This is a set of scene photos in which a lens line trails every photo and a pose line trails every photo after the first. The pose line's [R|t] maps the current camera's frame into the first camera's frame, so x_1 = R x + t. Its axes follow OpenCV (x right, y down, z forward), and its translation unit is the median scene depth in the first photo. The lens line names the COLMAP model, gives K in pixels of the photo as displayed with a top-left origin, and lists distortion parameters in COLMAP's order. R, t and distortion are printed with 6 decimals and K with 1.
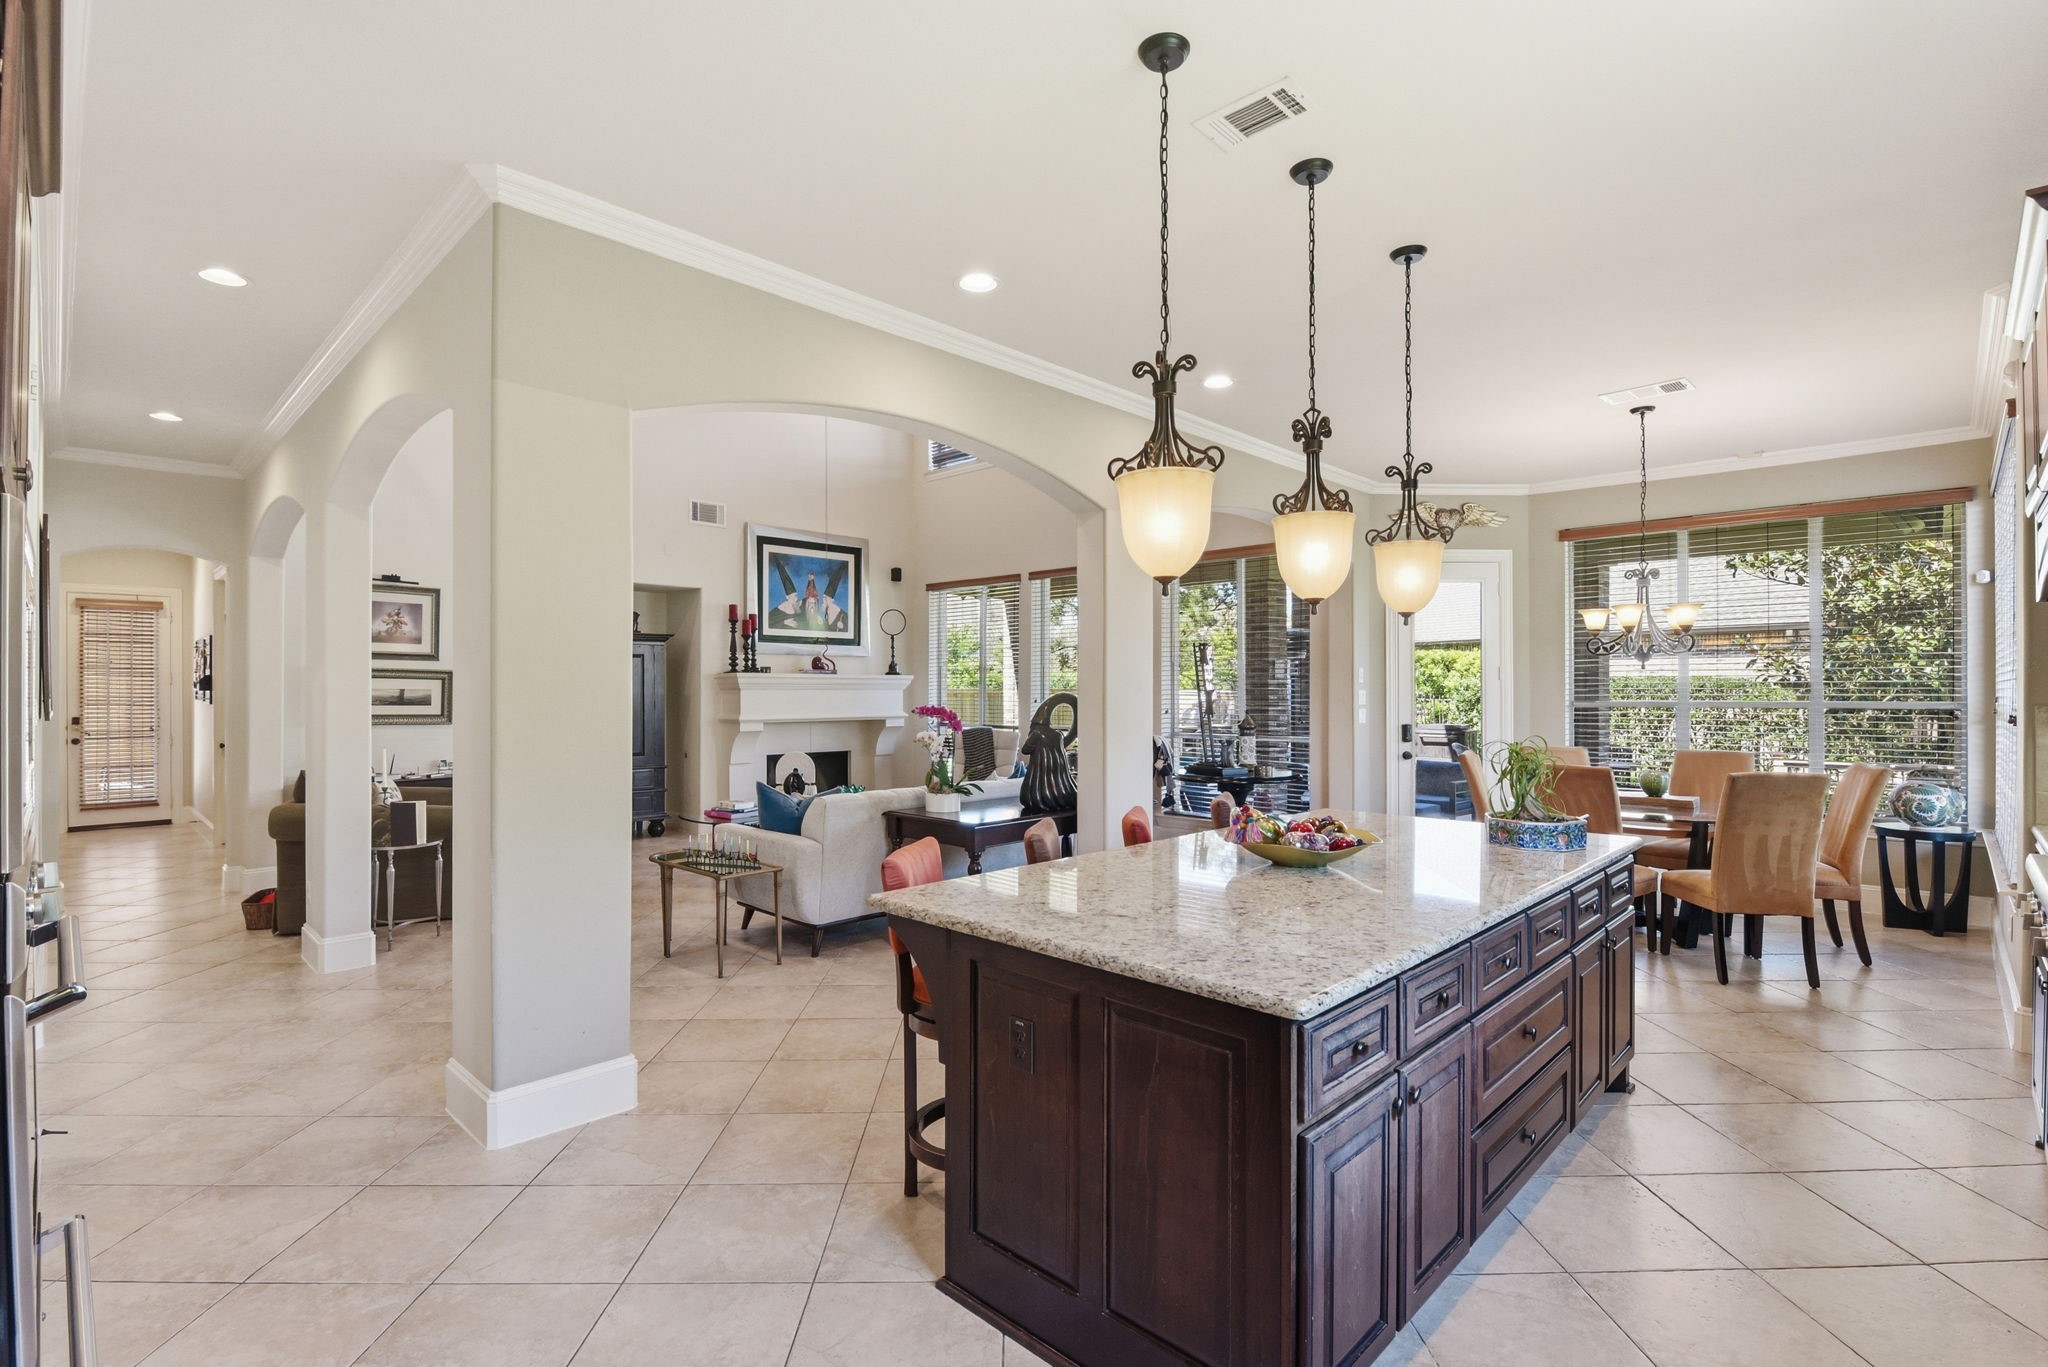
lens RADIAL K [[954.3, 0, 1025.2], [0, 954.3, 685.9], [0, 0, 1]] dist [-0.001455, 0.000037]
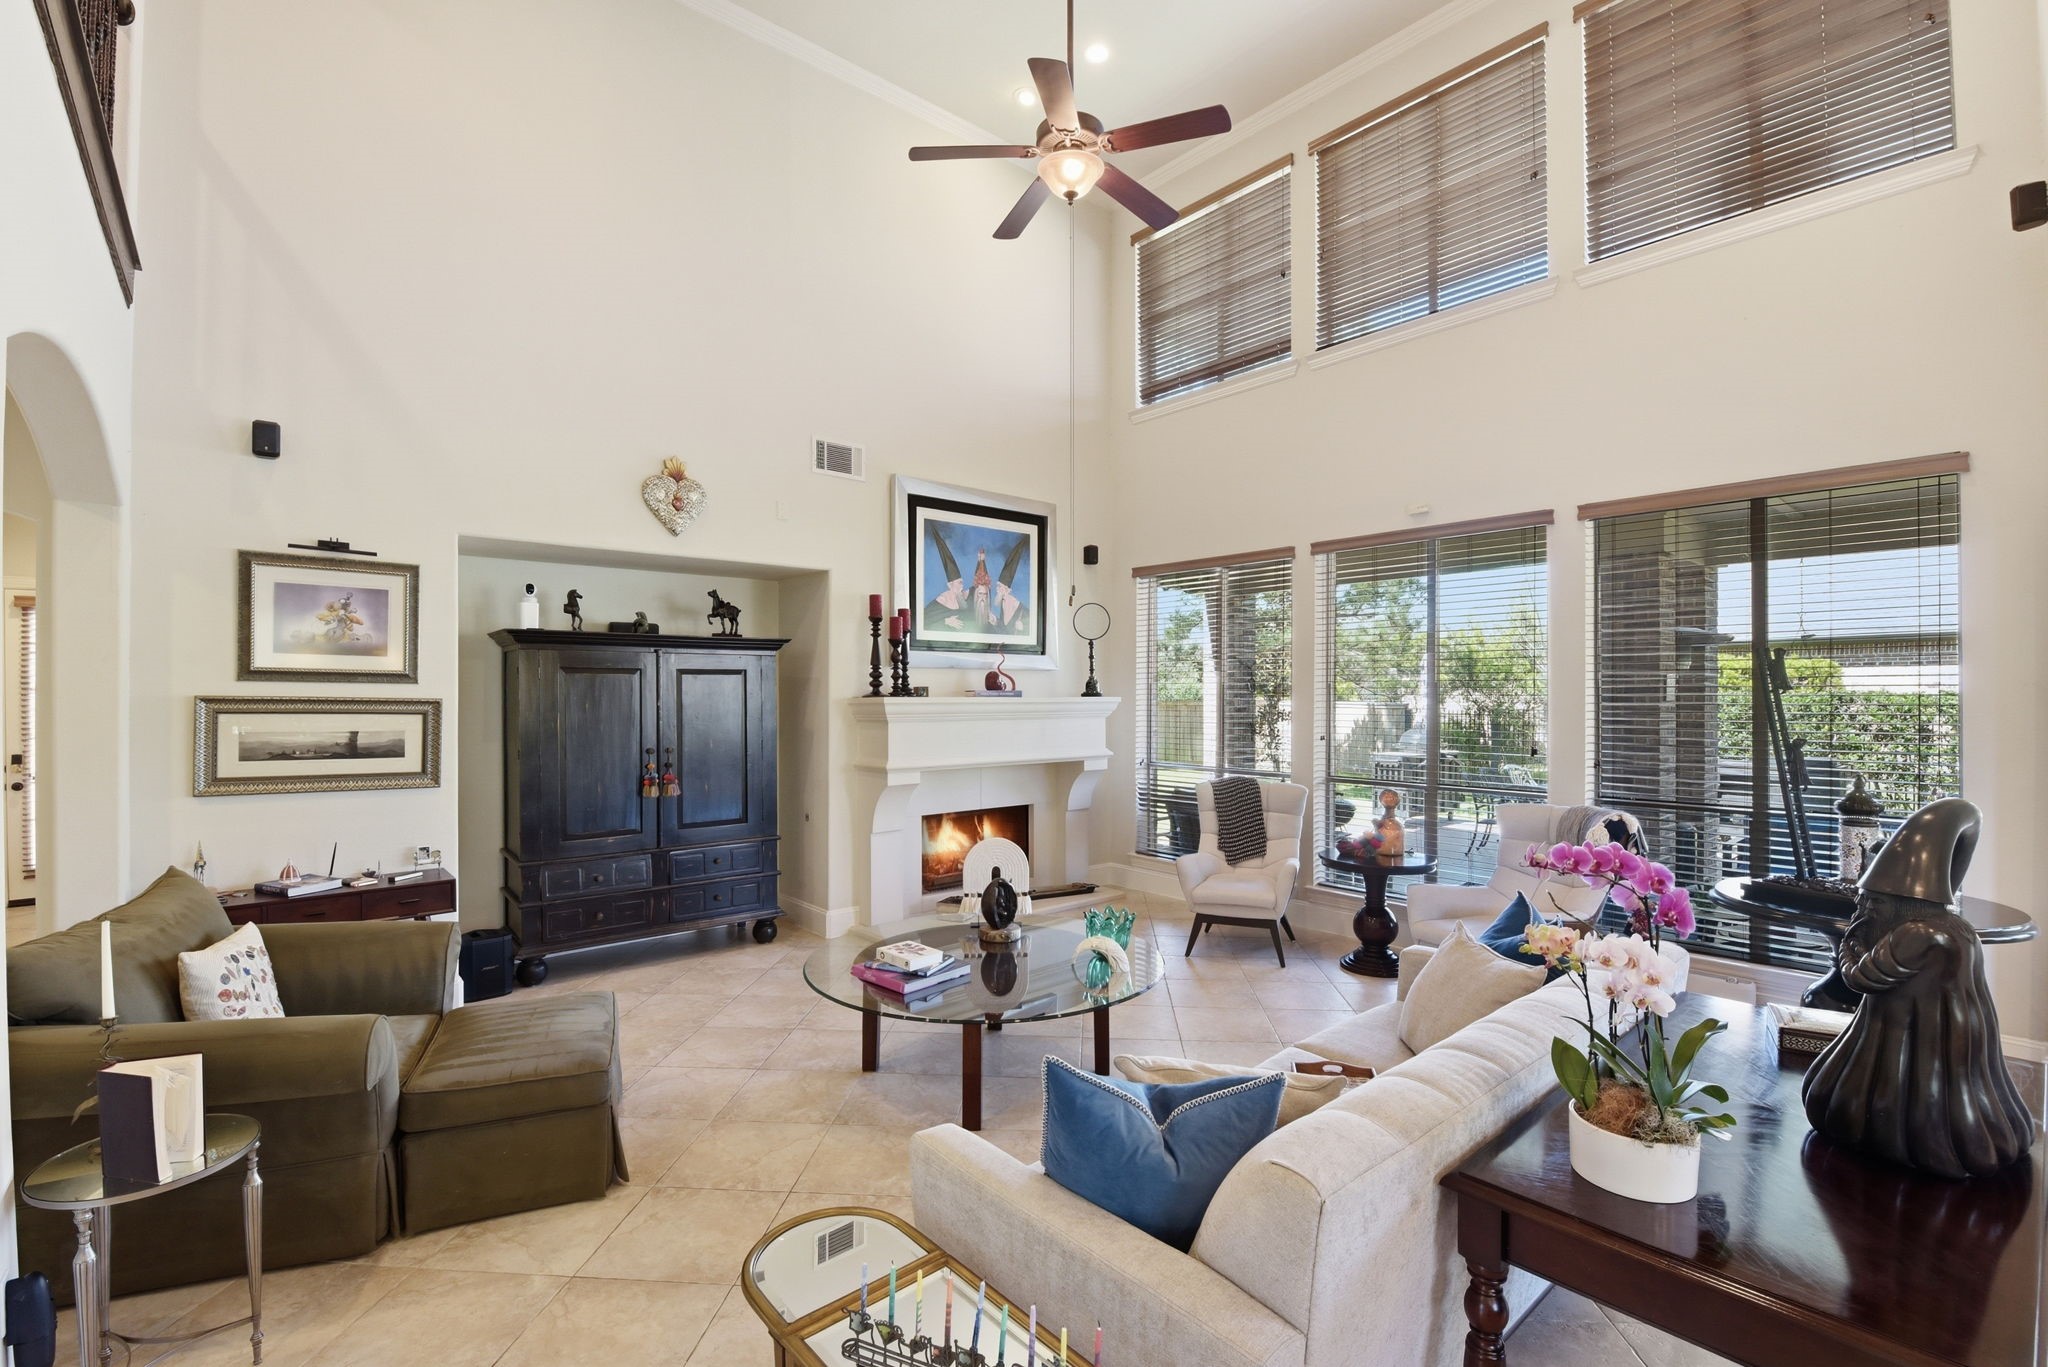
lens RADIAL K [[897.8, 0, 1018.7], [0, 897.8, 692.6], [0, 0, 1]] dist [-0.000917, -0.000297]
pose [[0.995742, -0.000238, -0.092187, -0.145229], [0.000387, 0.999999, 0.001598, -0.017075], [0.092186, -0.001627, 0.995740, 0.374394]]
